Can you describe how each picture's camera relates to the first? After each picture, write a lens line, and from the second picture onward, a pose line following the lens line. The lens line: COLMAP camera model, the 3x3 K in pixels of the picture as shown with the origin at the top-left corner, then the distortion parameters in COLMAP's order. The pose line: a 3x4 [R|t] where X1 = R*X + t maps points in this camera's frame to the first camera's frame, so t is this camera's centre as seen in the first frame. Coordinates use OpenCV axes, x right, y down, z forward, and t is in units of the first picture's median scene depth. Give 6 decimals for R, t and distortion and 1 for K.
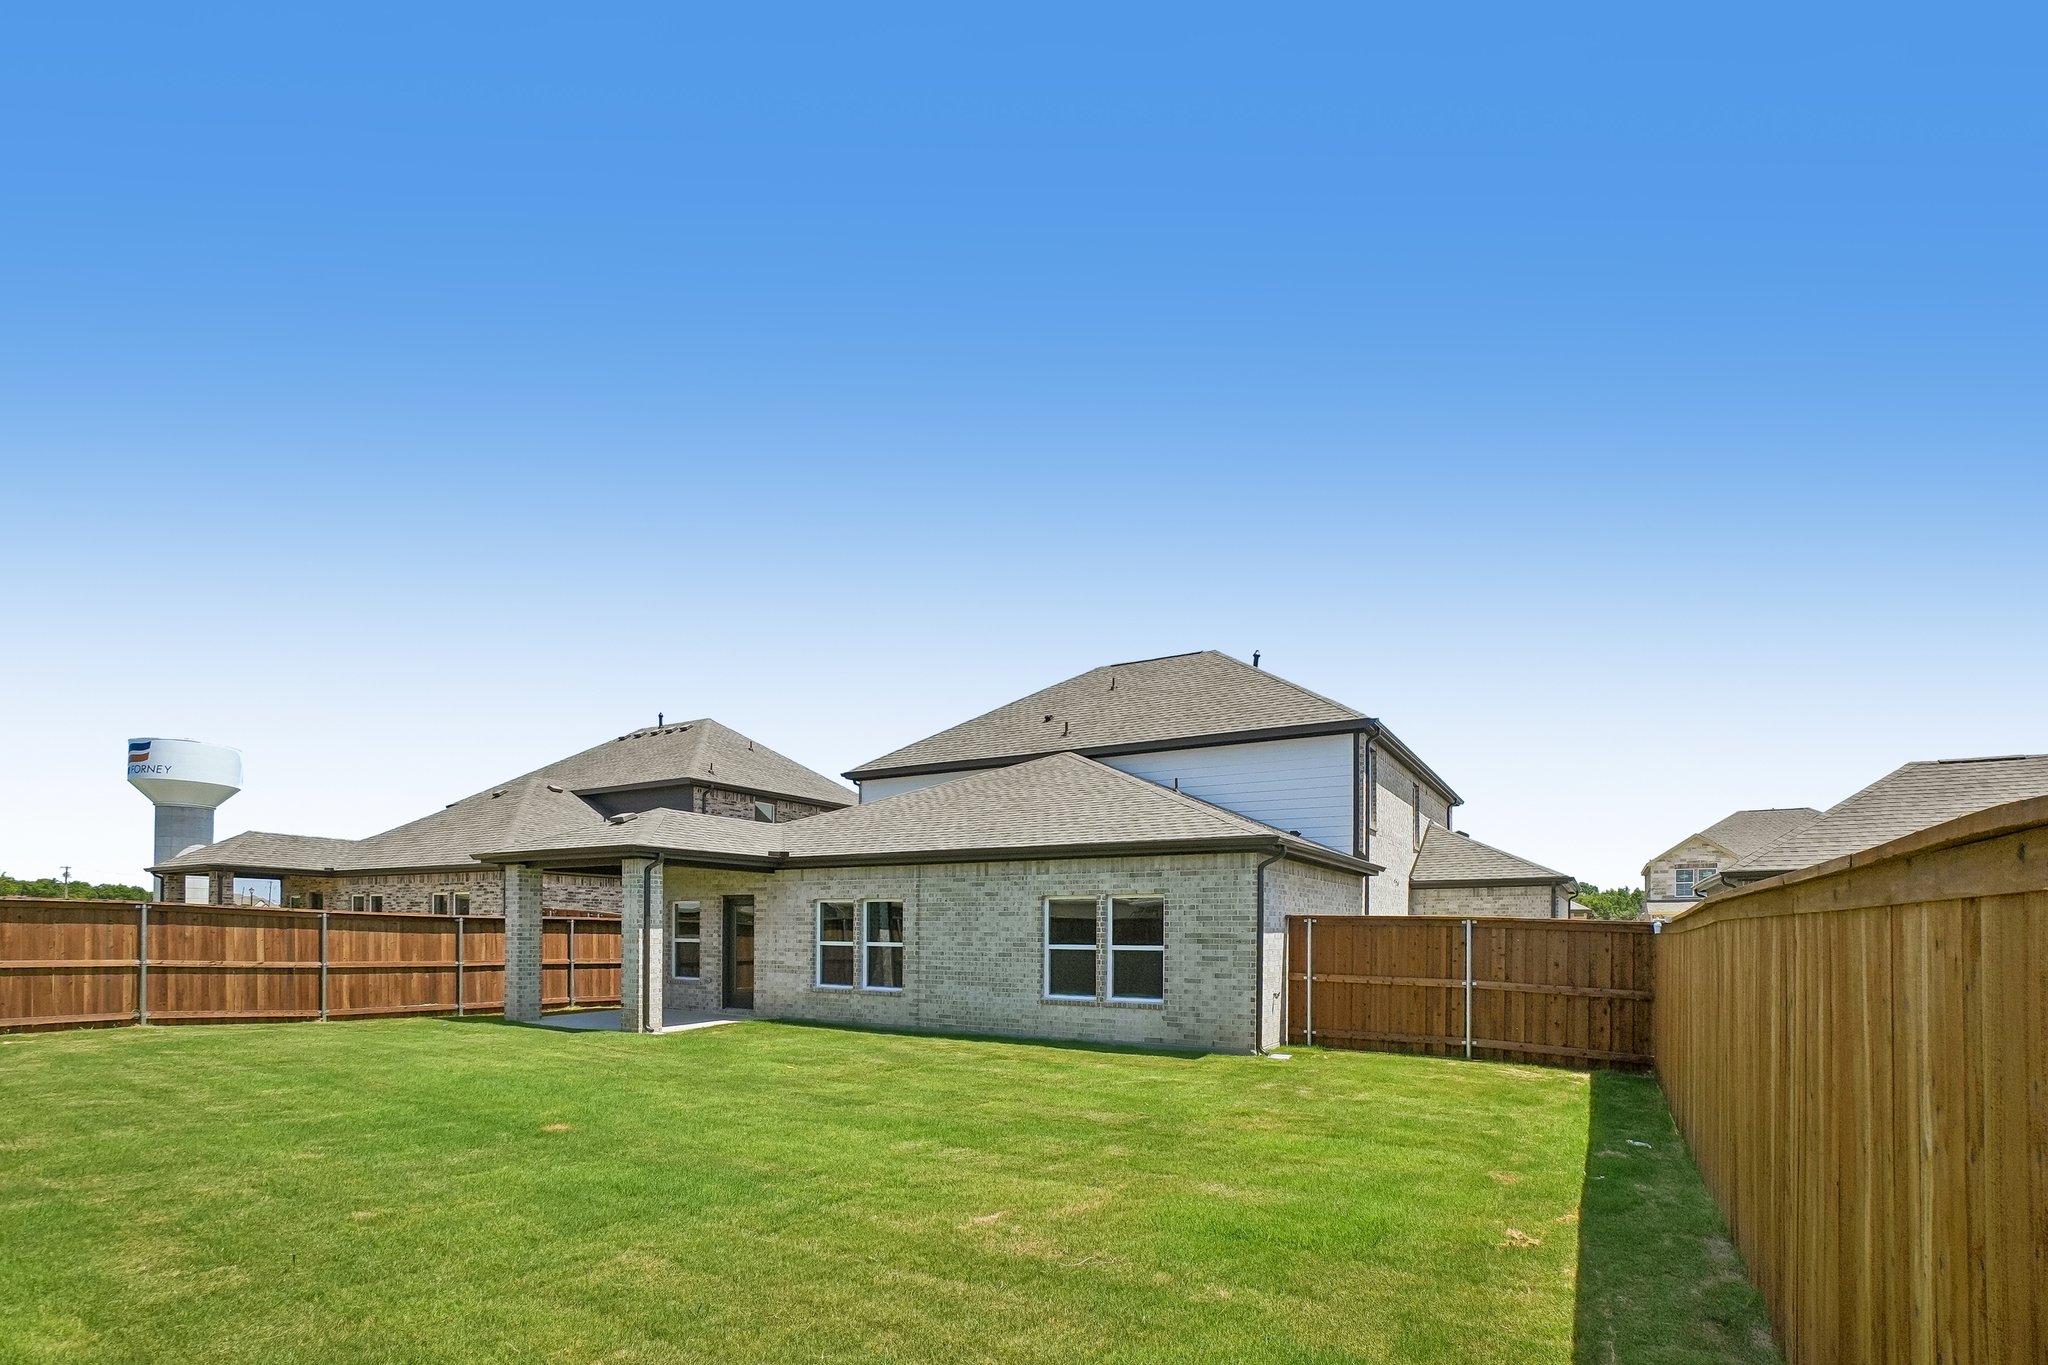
lens RADIAL K [[935.0, 0, 1024.0], [0, 935.0, 682.5], [0, 0, 1]] dist [-0.013627, -0.000088]
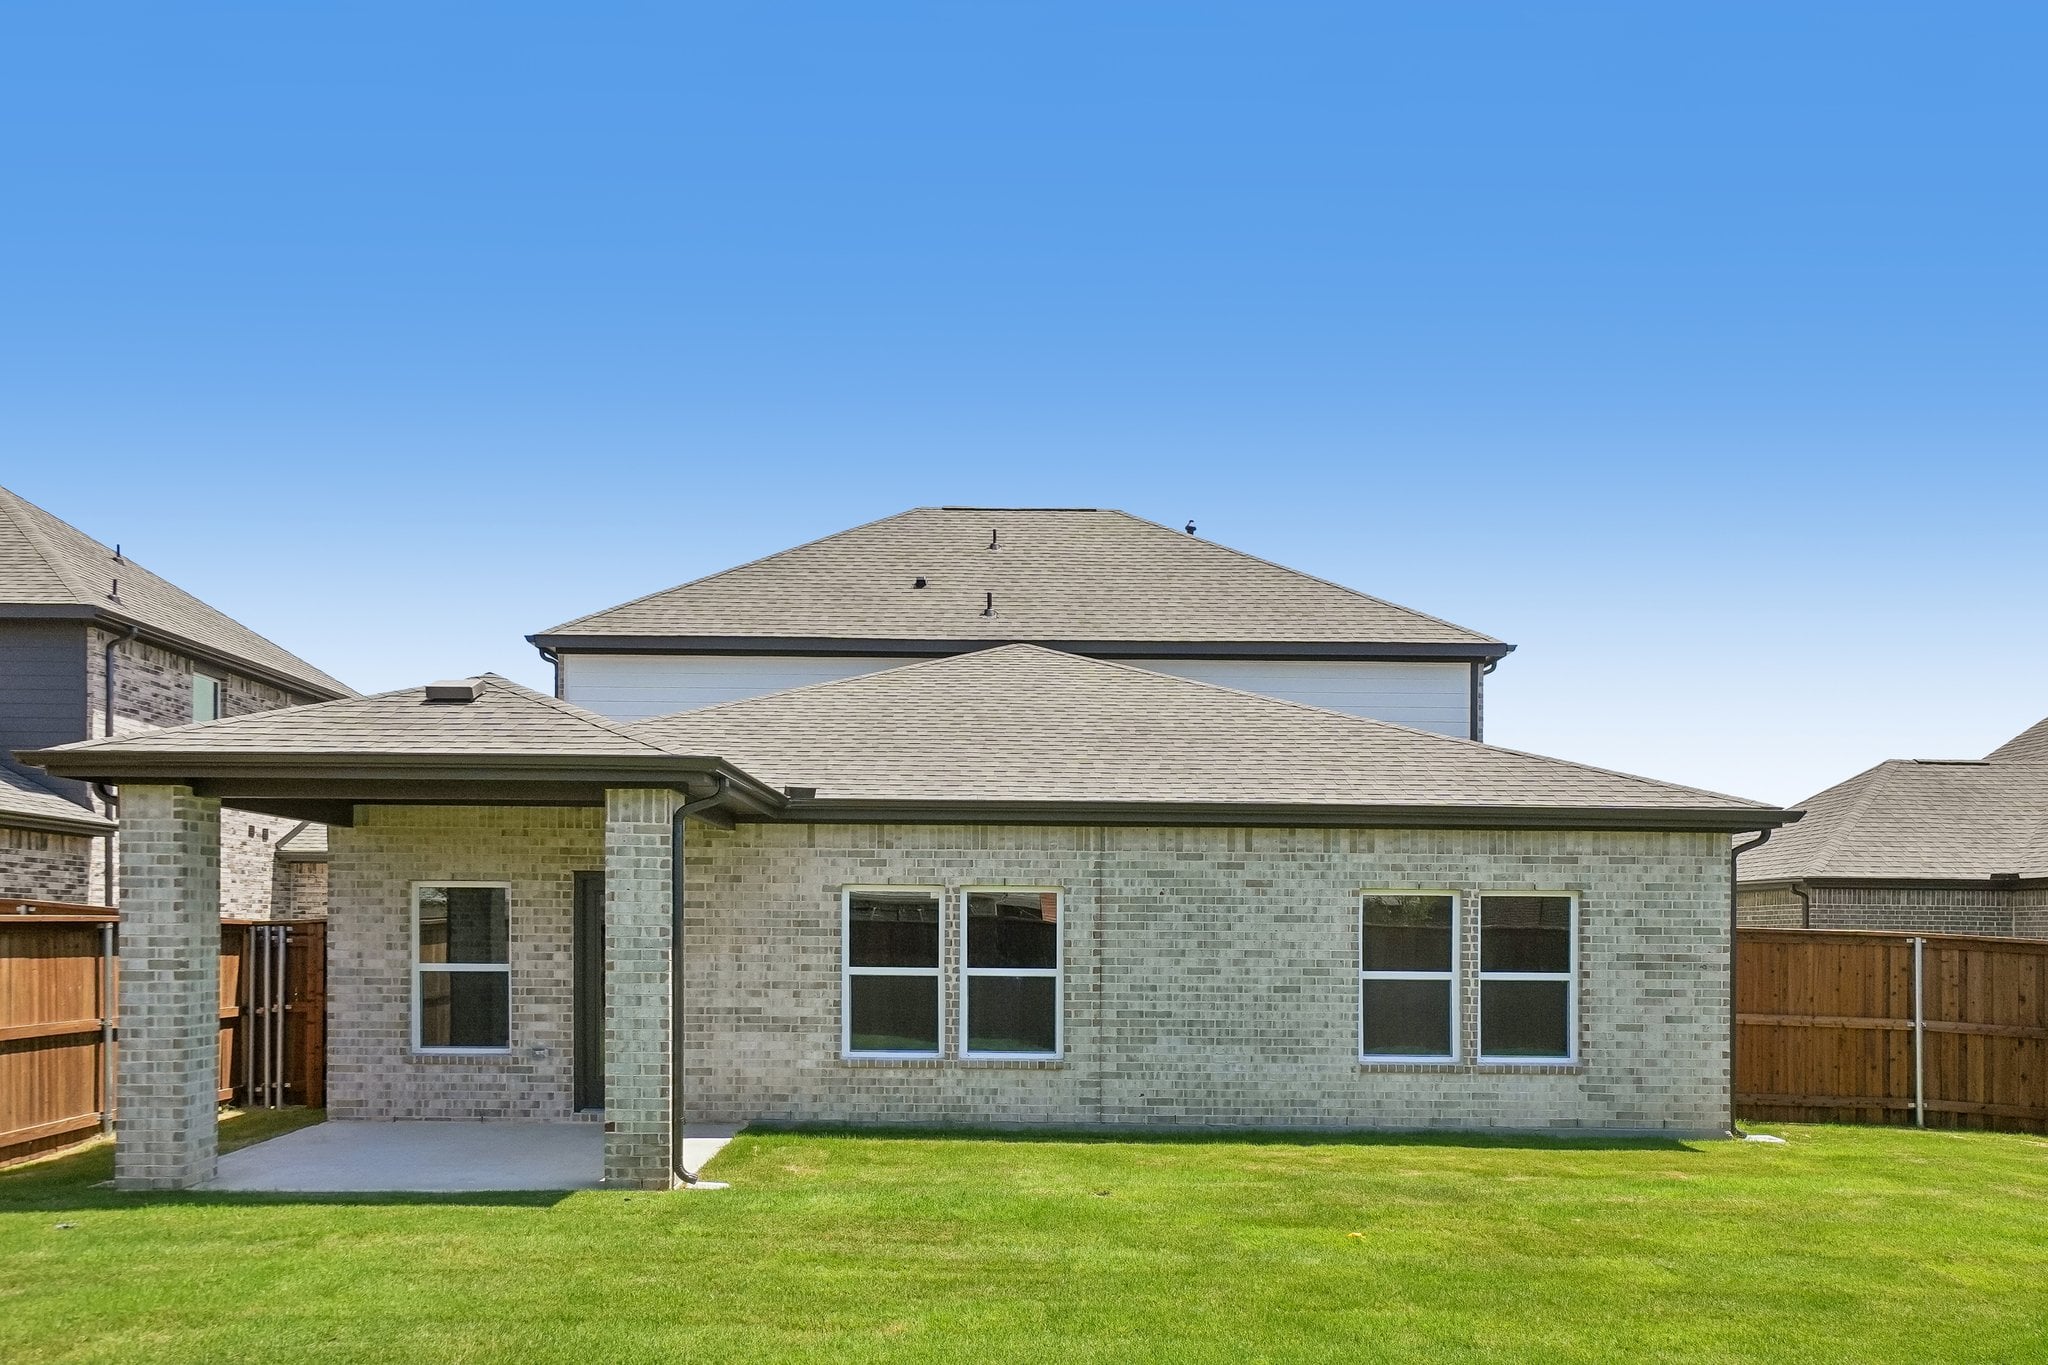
lens RADIAL K [[1440.3, 0, 1024.1], [0, 1440.3, 615.4], [0, 0, 1]] dist [0.017901, 0.008487]
pose [[0.853290, 0.116513, 0.508253, -0.620528], [-0.136848, 0.990588, 0.002666, 0.081255], [-0.503159, -0.071828, 0.861204, 0.324956]]
